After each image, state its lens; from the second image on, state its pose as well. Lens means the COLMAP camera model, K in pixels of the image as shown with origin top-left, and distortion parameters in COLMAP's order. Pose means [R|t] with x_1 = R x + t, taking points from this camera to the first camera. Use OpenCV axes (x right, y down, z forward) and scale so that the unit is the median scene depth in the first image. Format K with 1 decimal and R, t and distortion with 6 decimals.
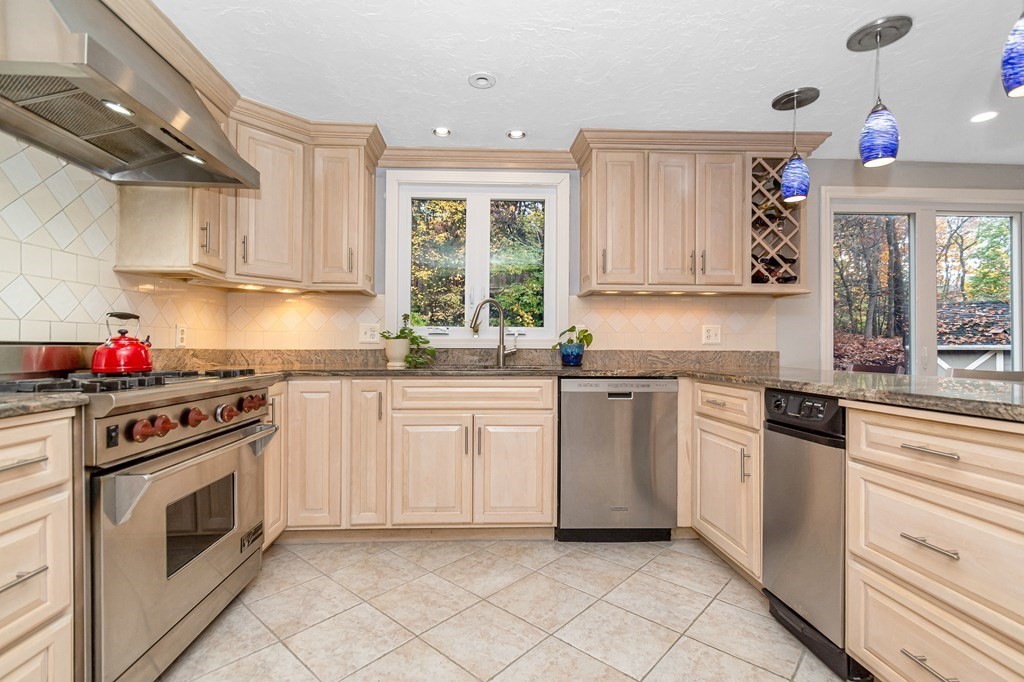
lens RADIAL K [[461.0, 0, 491.5], [0, 461.0, 345.5], [0, 0, 1]] dist [0.001030, -0.000298]
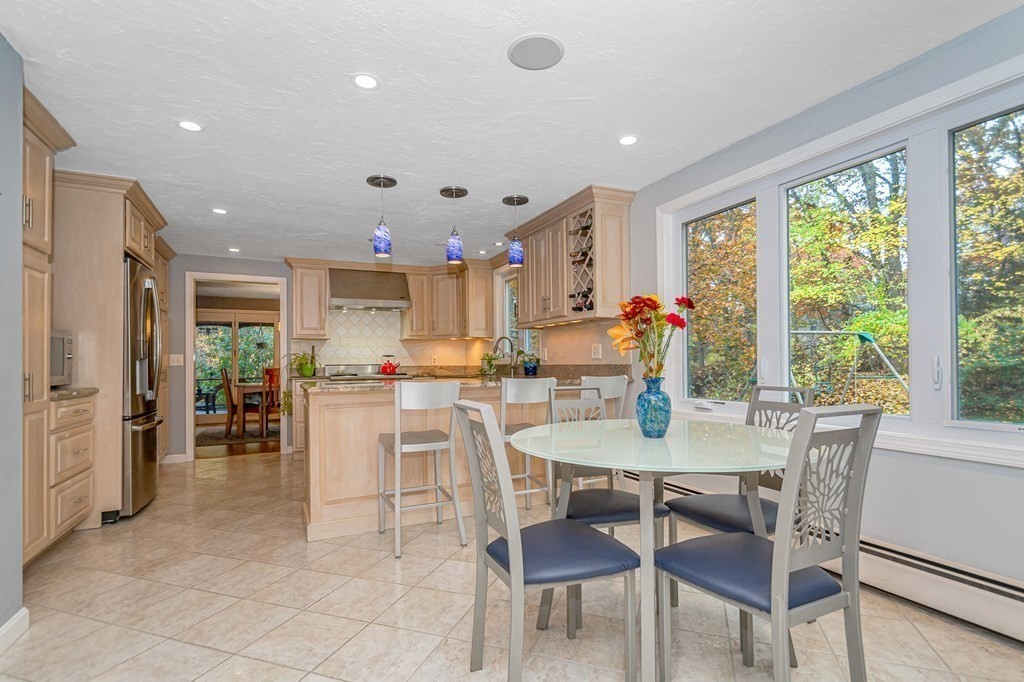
lens RADIAL K [[496.8, 0, 513.4], [0, 496.8, 360.3], [0, 0, 1]] dist [-0.001747, -0.000257]
pose [[0.401403, -0.015608, -0.915768, 2.092824], [0.018387, 0.999791, -0.008981, 0.010088], [0.915717, -0.013234, 0.401606, 0.315630]]
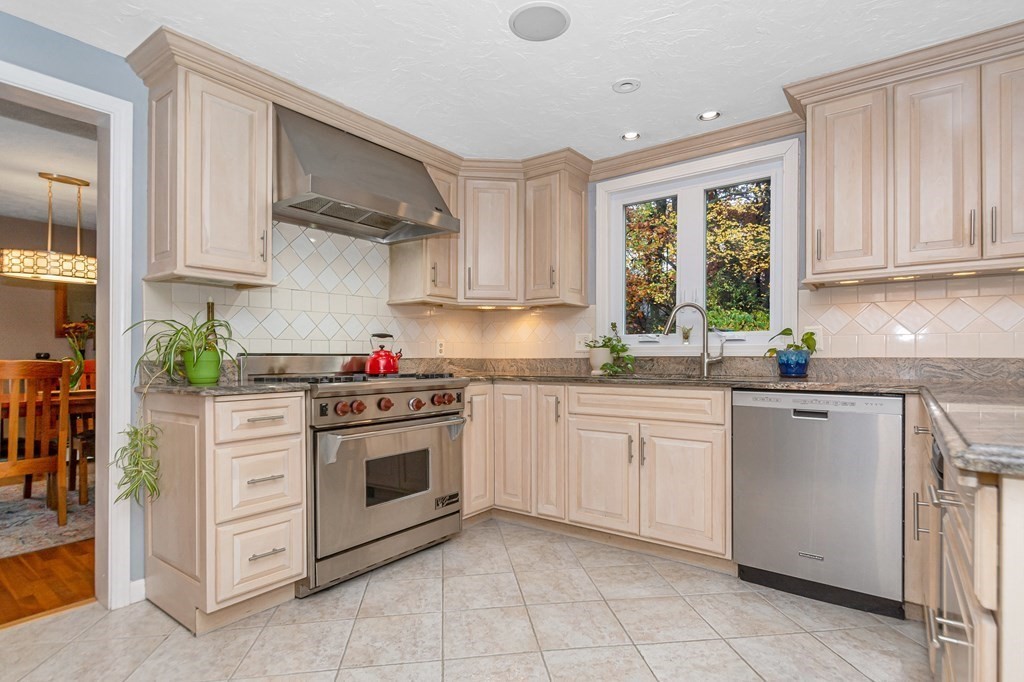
lens RADIAL K [[514.1, 0, 516.7], [0, 514.1, 357.4], [0, 0, 1]] dist [-0.000467, -0.000451]
pose [[0.779078, -0.004677, -0.626910, 0.440175], [0.007765, 0.999967, 0.002190, 0.003919], [0.626879, -0.006574, 0.779089, -0.010223]]
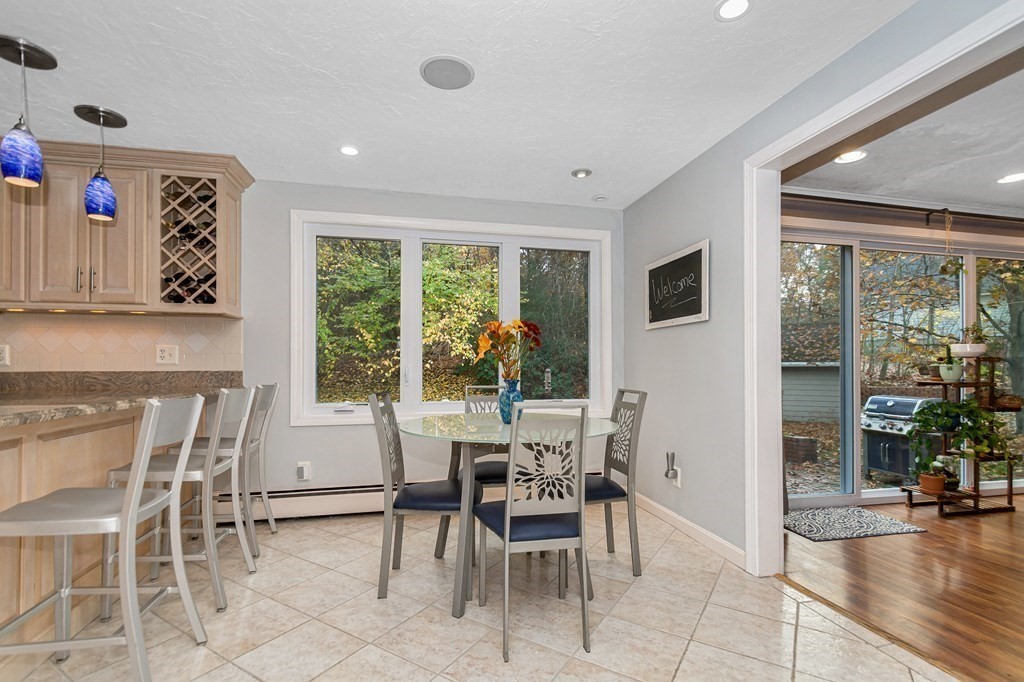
lens RADIAL K [[477.9, 0, 510.5], [0, 477.9, 363.4], [0, 0, 1]] dist [0.001704, -0.000542]
pose [[0.983080, -0.005031, 0.183106, 1.292164], [0.005957, 0.999972, -0.004507, 0.004637], [-0.183078, 0.005521, 0.983083, -0.162861]]
